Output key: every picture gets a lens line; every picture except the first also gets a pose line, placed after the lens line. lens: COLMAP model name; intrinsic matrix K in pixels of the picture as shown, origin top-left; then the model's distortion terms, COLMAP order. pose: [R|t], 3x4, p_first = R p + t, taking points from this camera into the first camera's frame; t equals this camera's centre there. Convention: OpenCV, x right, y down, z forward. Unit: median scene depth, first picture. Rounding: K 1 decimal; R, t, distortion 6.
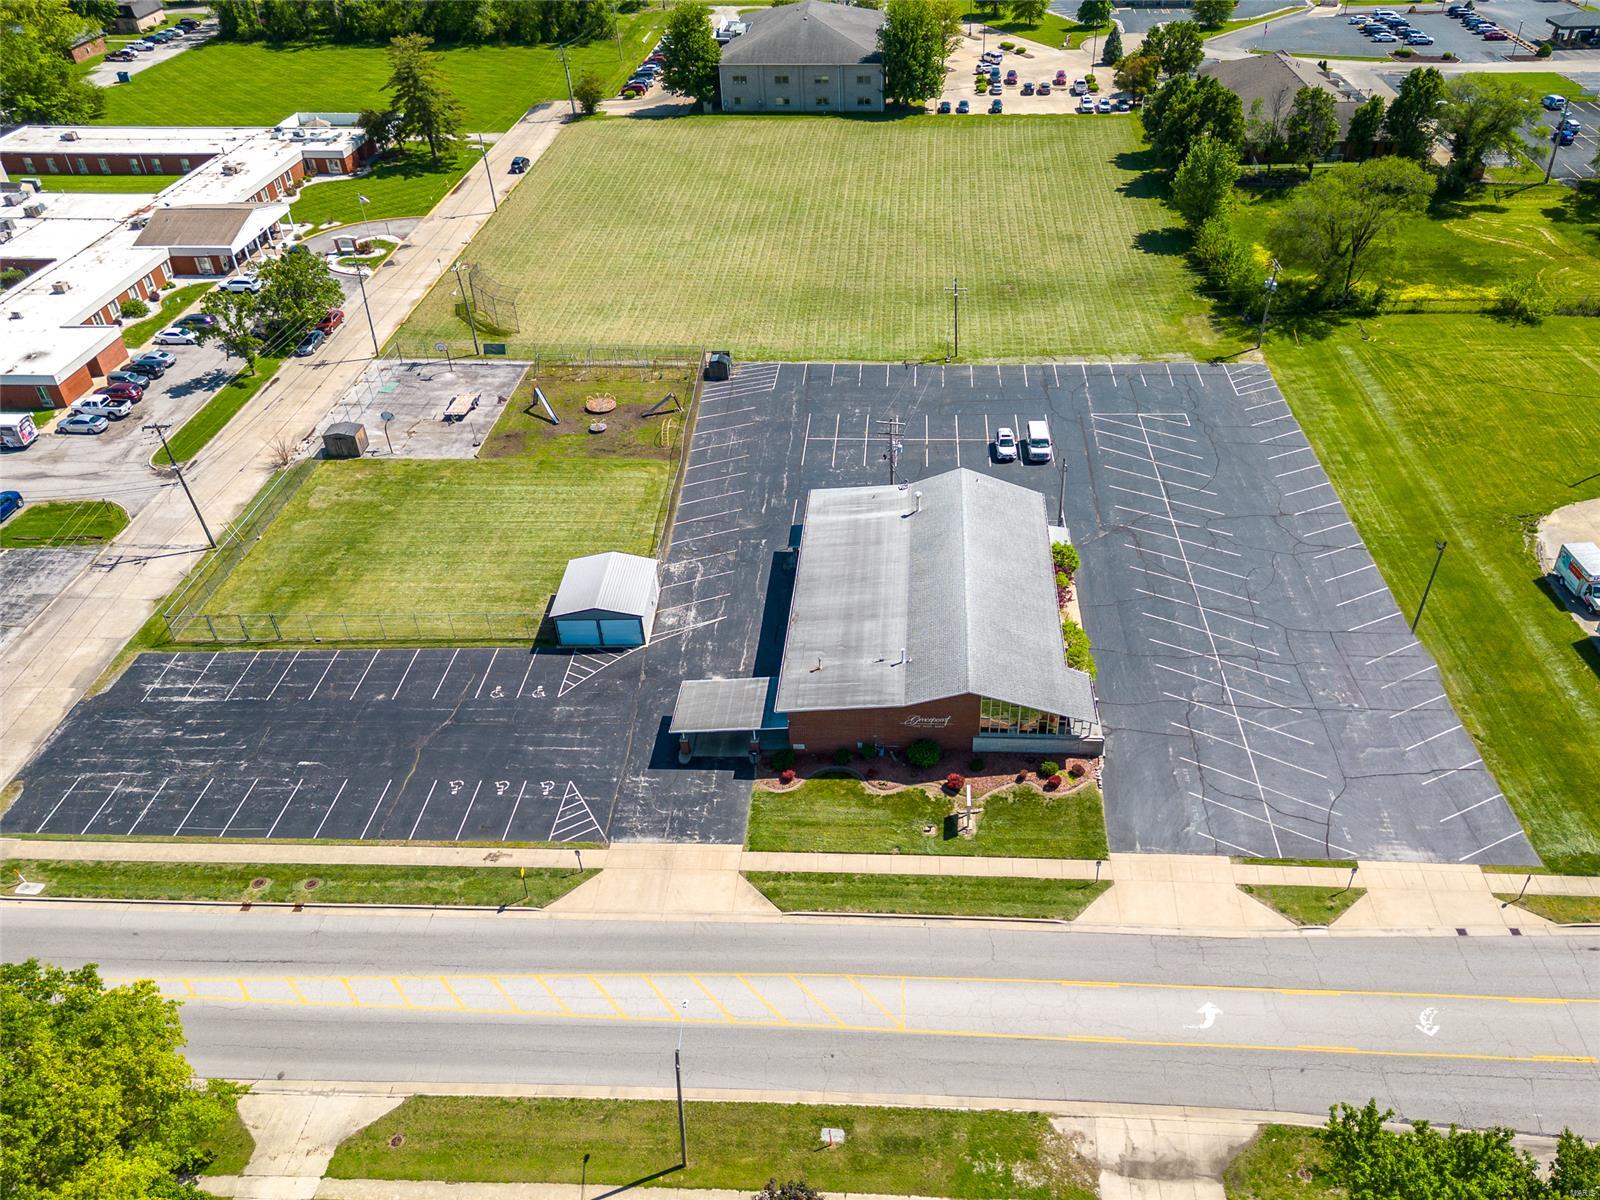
lens RADIAL K [[1220.0, 0, 864.8], [0, 1220.0, 656.0], [0, 0, 1]] dist [0.078610, -0.081098]
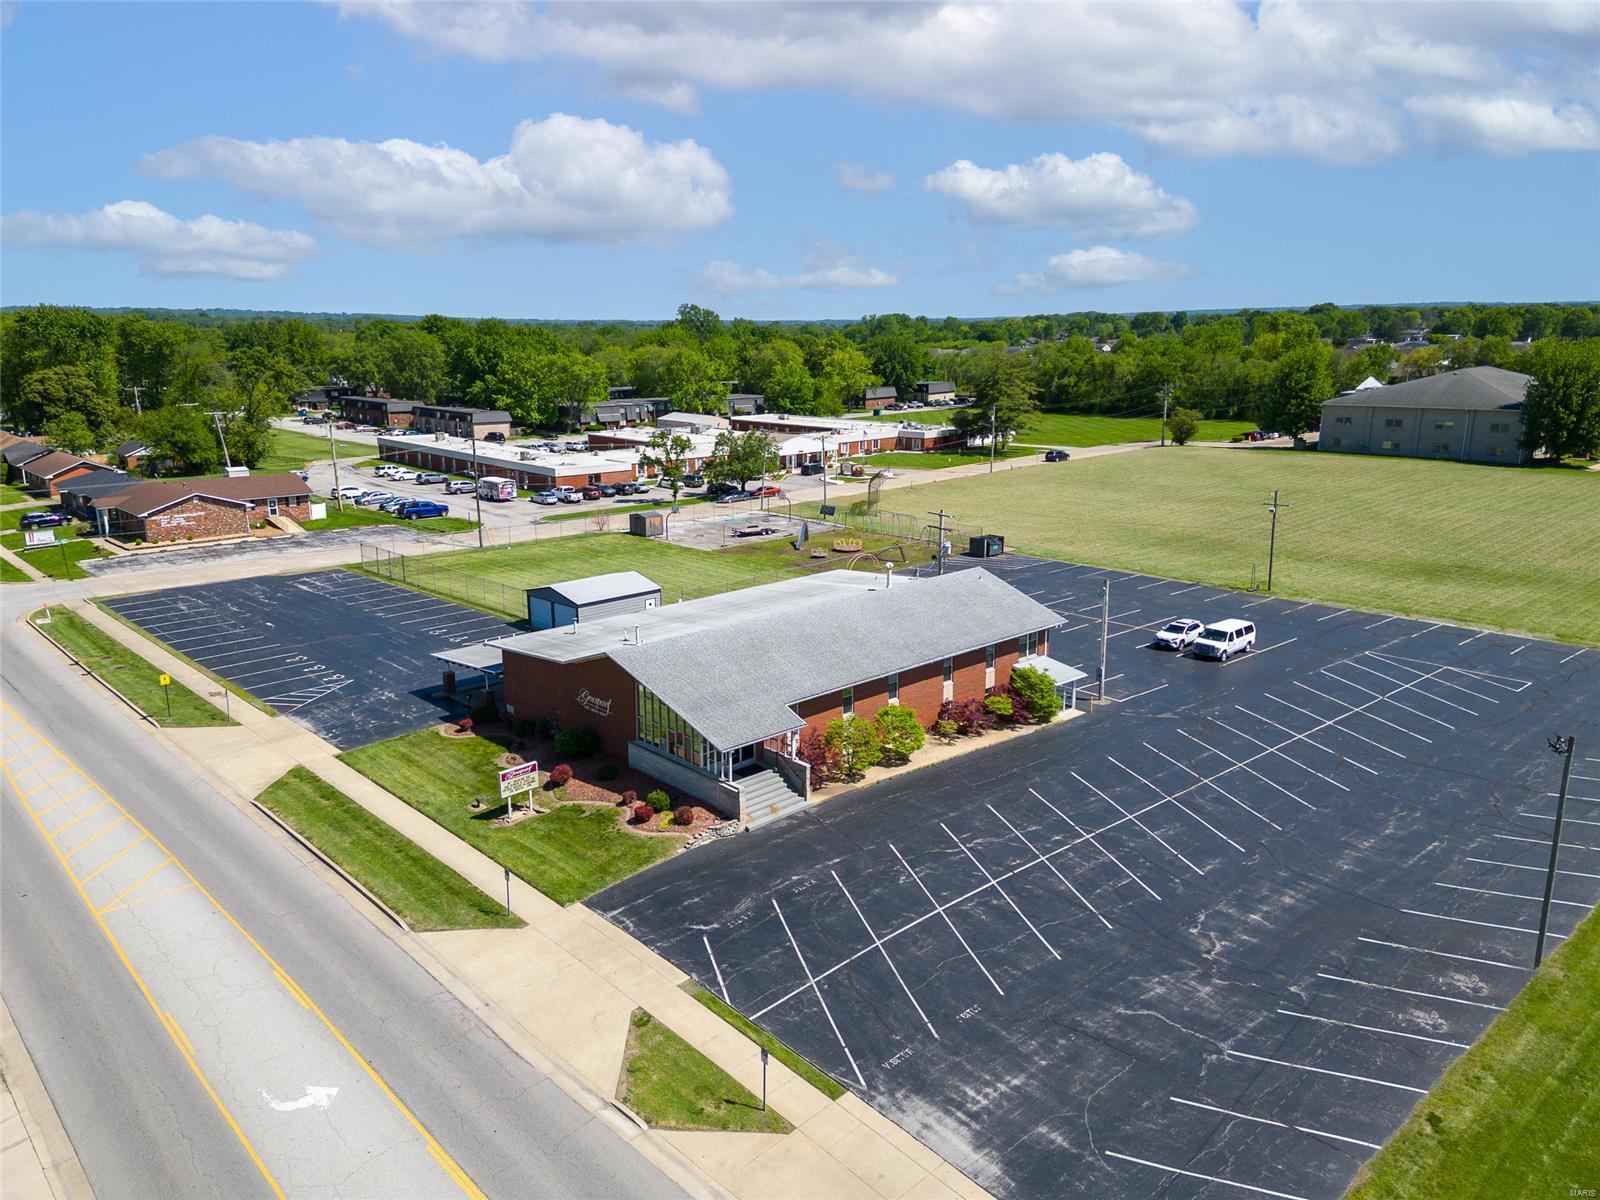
lens RADIAL K [[1115.1, 0, 780.6], [0, 1115.1, 594.8], [0, 0, 1]] dist [0.309522, -0.322721]
pose [[0.702940, 0.174218, -0.689582, 0.516889], [-0.440378, 0.867951, -0.229627, 0.089303], [0.558518, 0.465091, 0.686839, 0.456600]]
